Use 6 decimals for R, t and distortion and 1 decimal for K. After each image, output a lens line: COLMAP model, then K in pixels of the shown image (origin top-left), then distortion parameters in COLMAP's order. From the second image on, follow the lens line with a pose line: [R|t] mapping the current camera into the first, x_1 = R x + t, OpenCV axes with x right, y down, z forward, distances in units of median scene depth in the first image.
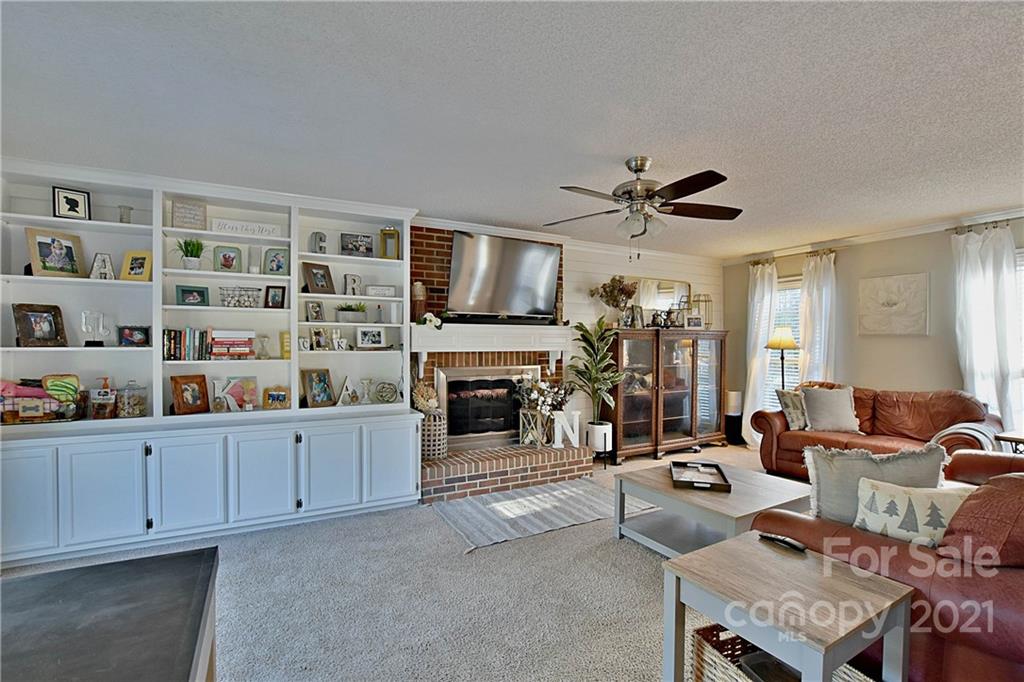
lens RADIAL K [[466.6, 0, 513.9], [0, 466.6, 346.5], [0, 0, 1]] dist [-0.031901, 0.004110]
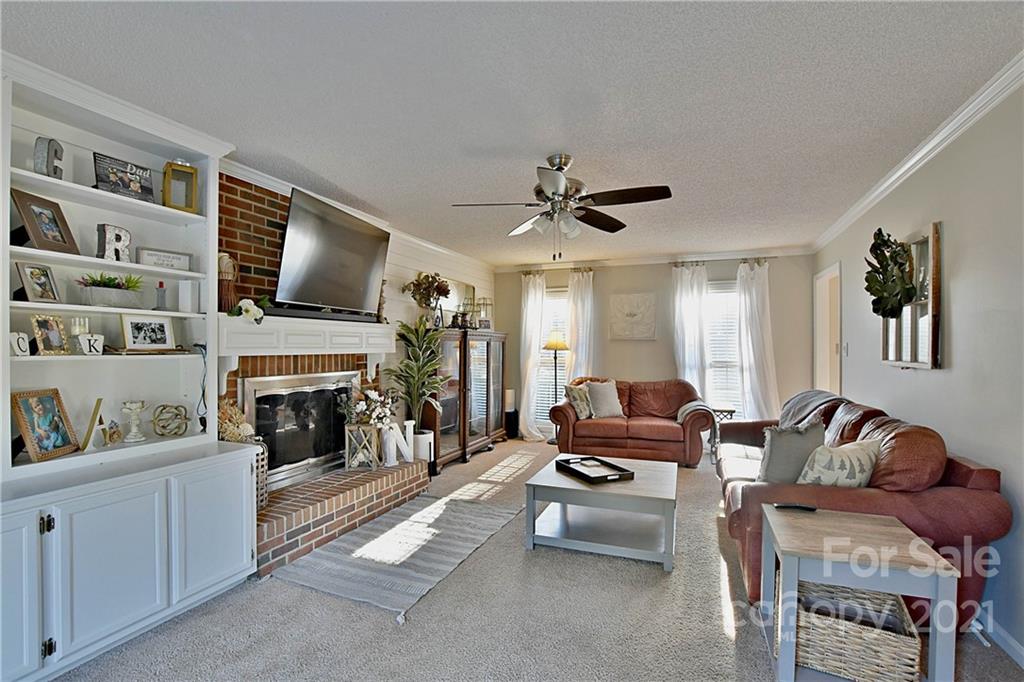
lens RADIAL K [[466.6, 0, 513.9], [0, 466.6, 346.5], [0, 0, 1]] dist [-0.031901, 0.004110]
pose [[0.769848, 0.001285, 0.638226, -0.310503], [0.001273, 0.999993, -0.003549, 0.000798], [-0.638226, 0.003545, 0.769841, 0.218461]]
